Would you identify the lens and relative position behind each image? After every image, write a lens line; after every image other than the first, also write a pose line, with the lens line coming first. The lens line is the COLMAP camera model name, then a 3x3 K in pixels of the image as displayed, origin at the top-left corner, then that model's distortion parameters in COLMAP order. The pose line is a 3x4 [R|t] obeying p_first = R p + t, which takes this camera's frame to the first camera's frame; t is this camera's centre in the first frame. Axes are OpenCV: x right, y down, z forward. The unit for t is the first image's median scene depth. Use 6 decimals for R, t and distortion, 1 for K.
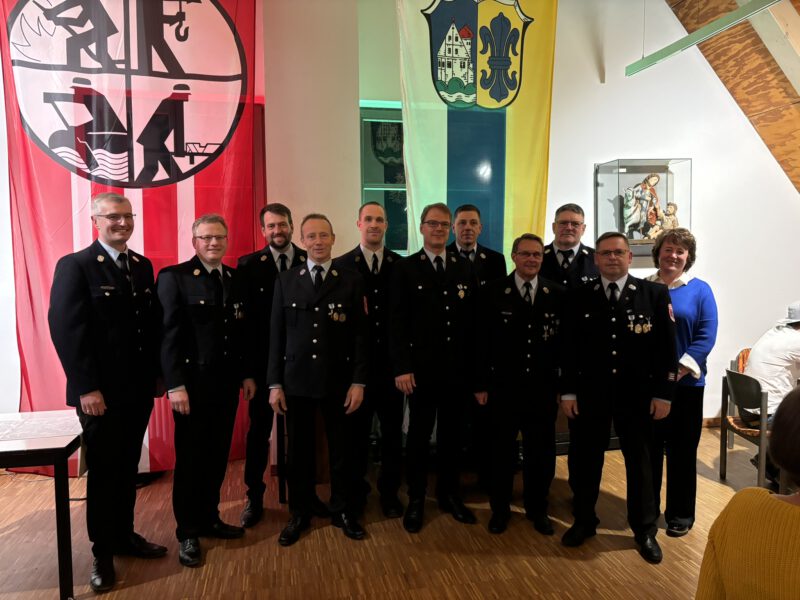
lens RADIAL K [[617.0, 0, 401.0], [0, 617.0, 305.3], [0, 0, 1]] dist [0.048814, -0.039726]
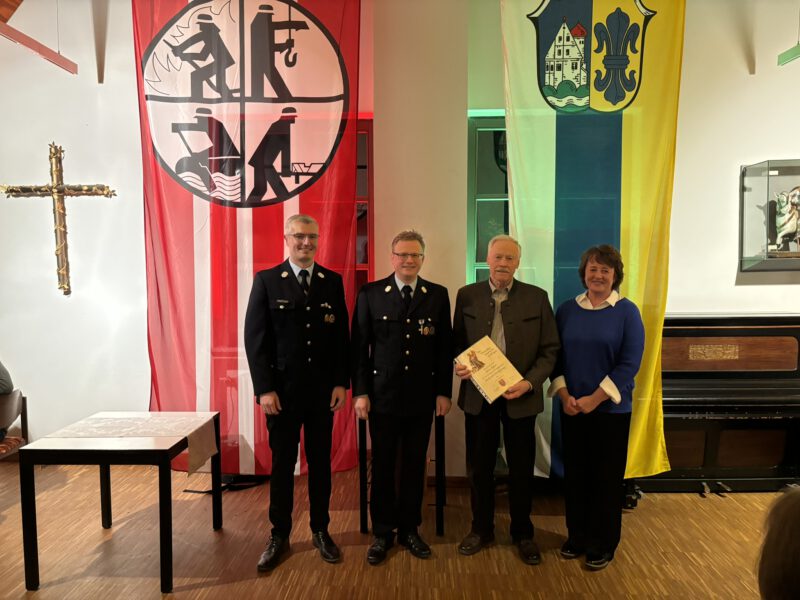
lens RADIAL K [[617.0, 0, 399.4], [0, 617.0, 306.6], [0, 0, 1]] dist [0.048814, -0.039726]
pose [[0.969978, 0.021984, -0.242197, 0.087591], [-0.022410, 0.999748, 0.000993, -0.025141], [0.242158, 0.004465, 0.970227, 0.031453]]
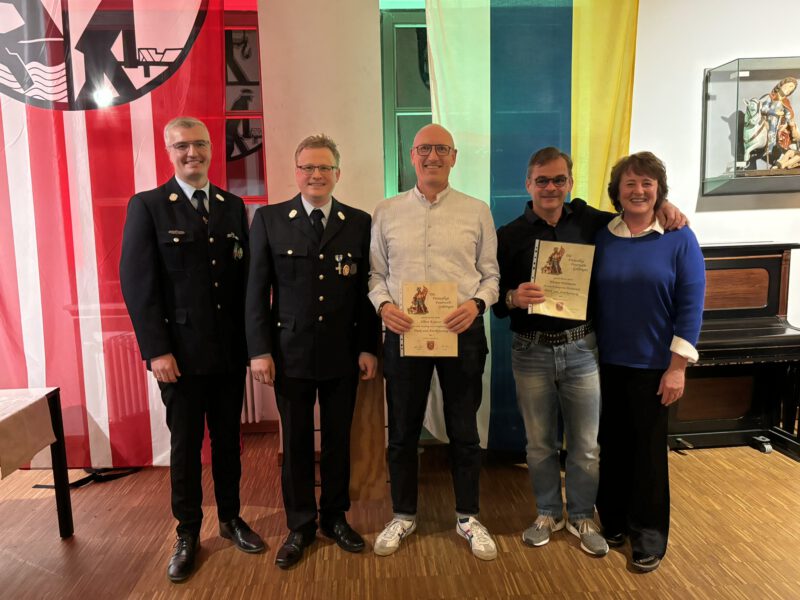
lens RADIAL K [[617.0, 0, 398.2], [0, 617.0, 311.3], [0, 0, 1]] dist [0.048814, -0.039726]
pose [[0.988893, 0.006780, -0.148478, 0.088324], [0.004995, 0.996879, 0.078790, 0.002873], [0.148549, -0.078657, 0.985772, 0.261770]]
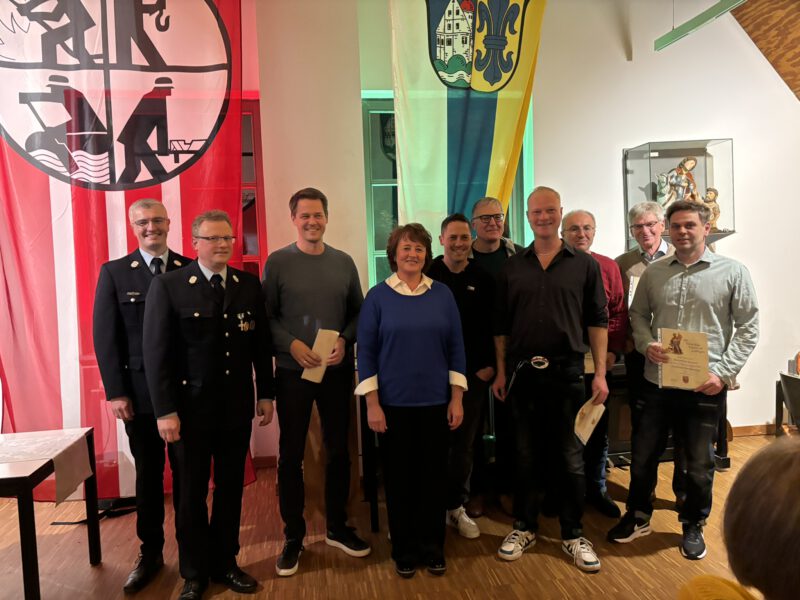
lens RADIAL K [[617.0, 0, 398.2], [0, 617.0, 297.4], [0, 0, 1]] dist [0.048814, -0.039726]
pose [[0.997774, -0.024720, -0.061941, 0.046636], [0.023863, 0.999610, -0.014537, -0.004782], [0.062276, 0.013027, 0.997974, 0.095750]]
